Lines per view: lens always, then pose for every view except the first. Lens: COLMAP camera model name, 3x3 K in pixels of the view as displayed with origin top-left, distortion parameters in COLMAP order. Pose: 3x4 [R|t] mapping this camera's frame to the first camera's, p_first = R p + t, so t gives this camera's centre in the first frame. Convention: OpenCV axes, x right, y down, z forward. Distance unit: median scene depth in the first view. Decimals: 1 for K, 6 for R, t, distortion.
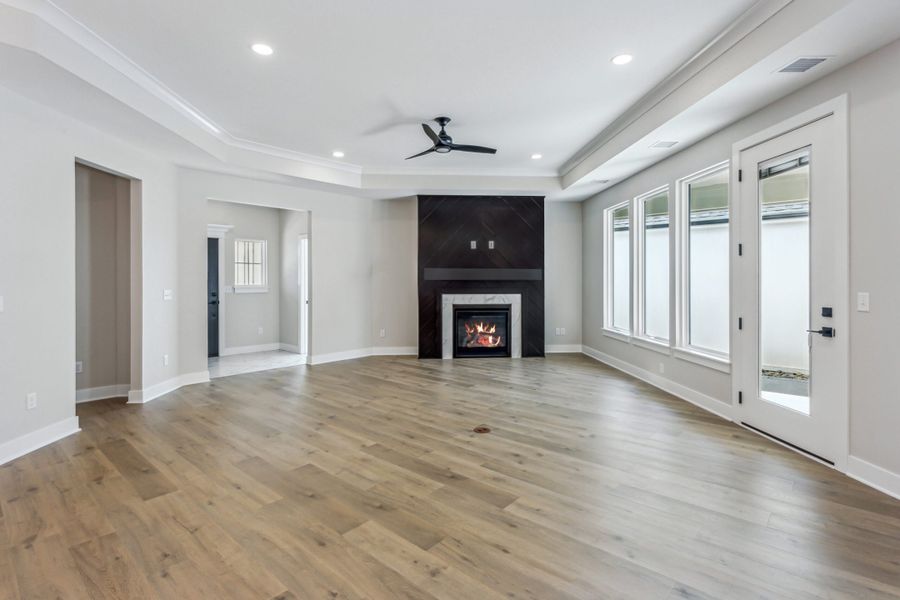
lens RADIAL K [[451.8, 0, 449.0], [0, 451.8, 280.7], [0, 0, 1]] dist [0.000994, 0.000253]
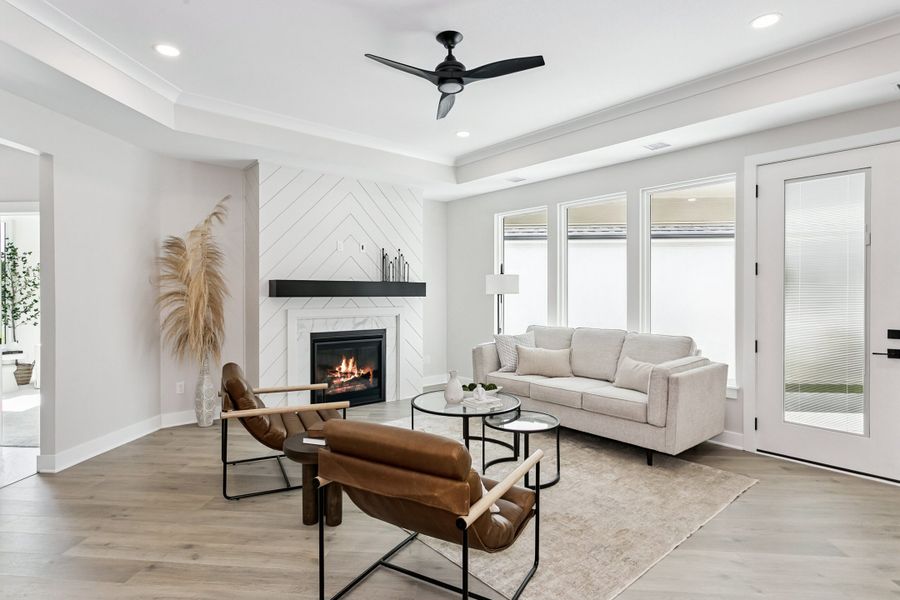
lens RADIAL K [[487.0, 0, 448.5], [0, 487.0, 295.1], [0, 0, 1]] dist [-0.003809, -0.000362]
pose [[0.798369, 0.002017, 0.602165, -0.408533], [-0.005052, 0.999982, 0.003348, -0.011321], [-0.602147, -0.005715, 0.798365, 0.477155]]
